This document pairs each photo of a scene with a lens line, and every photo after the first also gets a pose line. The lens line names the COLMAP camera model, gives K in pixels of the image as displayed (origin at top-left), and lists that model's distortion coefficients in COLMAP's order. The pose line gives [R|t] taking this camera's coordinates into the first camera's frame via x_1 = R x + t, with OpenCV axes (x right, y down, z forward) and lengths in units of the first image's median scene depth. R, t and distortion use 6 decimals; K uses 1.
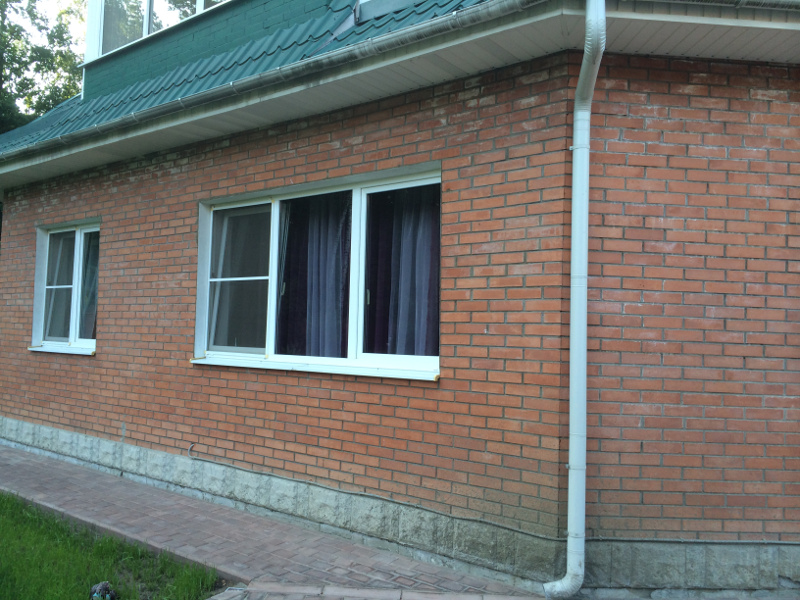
lens RADIAL K [[691.0, 0, 400.0], [0, 691.0, 300.0], [0, 0, 1]] dist [0.087158, -0.112132]
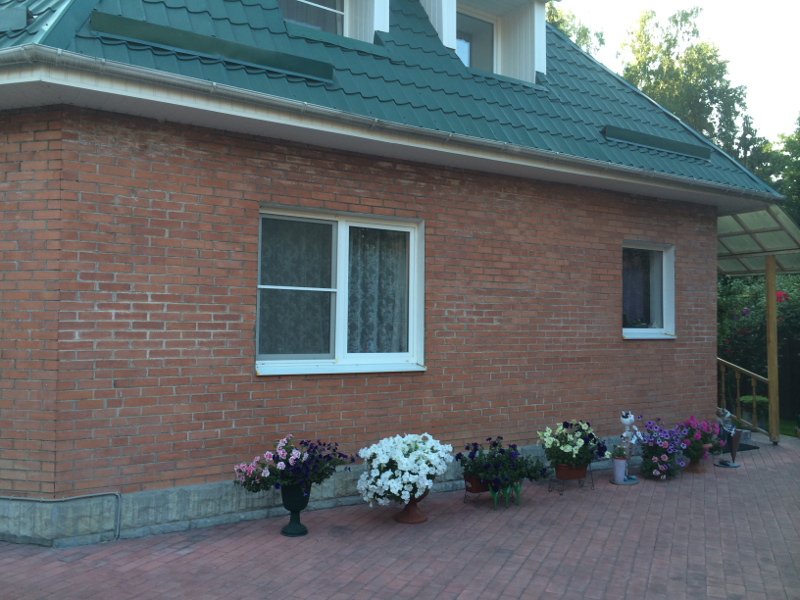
lens RADIAL K [[703.0, 0, 402.2], [0, 703.0, 298.3], [0, 0, 1]] dist [0.092655, -0.125223]
pose [[0.941081, -0.045609, -0.335092, 0.395510], [0.044051, 0.998954, -0.012253, 0.011559], [0.335301, -0.003230, 0.942106, 0.017530]]
